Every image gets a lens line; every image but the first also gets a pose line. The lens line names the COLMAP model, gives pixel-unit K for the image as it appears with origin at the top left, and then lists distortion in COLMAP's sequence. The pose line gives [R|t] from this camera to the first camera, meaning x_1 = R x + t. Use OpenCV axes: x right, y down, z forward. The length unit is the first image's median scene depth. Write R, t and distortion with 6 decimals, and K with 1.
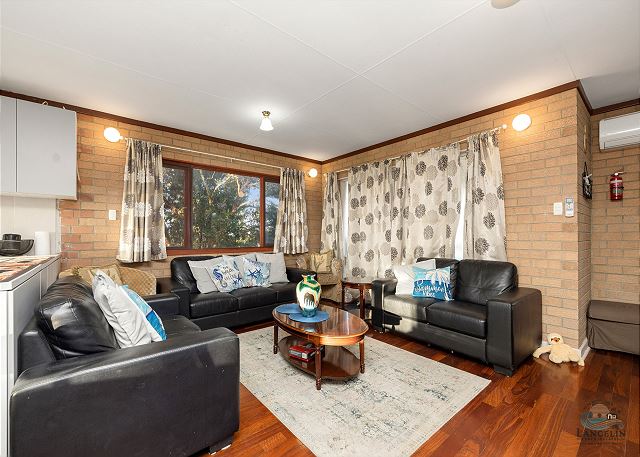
lens RADIAL K [[271.3, 0, 319.0], [0, 271.3, 236.5], [0, 0, 1]] dist [0.003615, 0.000086]
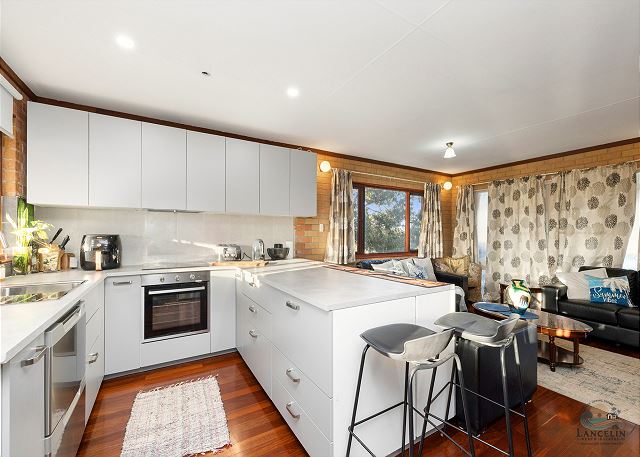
lens RADIAL K [[271.3, 0, 319.0], [0, 271.3, 236.5], [0, 0, 1]] dist [0.003615, 0.000086]
pose [[0.987524, 0.007724, -0.157282, -0.493339], [-0.006915, 0.999960, 0.005690, -0.039372], [0.157319, -0.004531, 0.987537, -0.242197]]
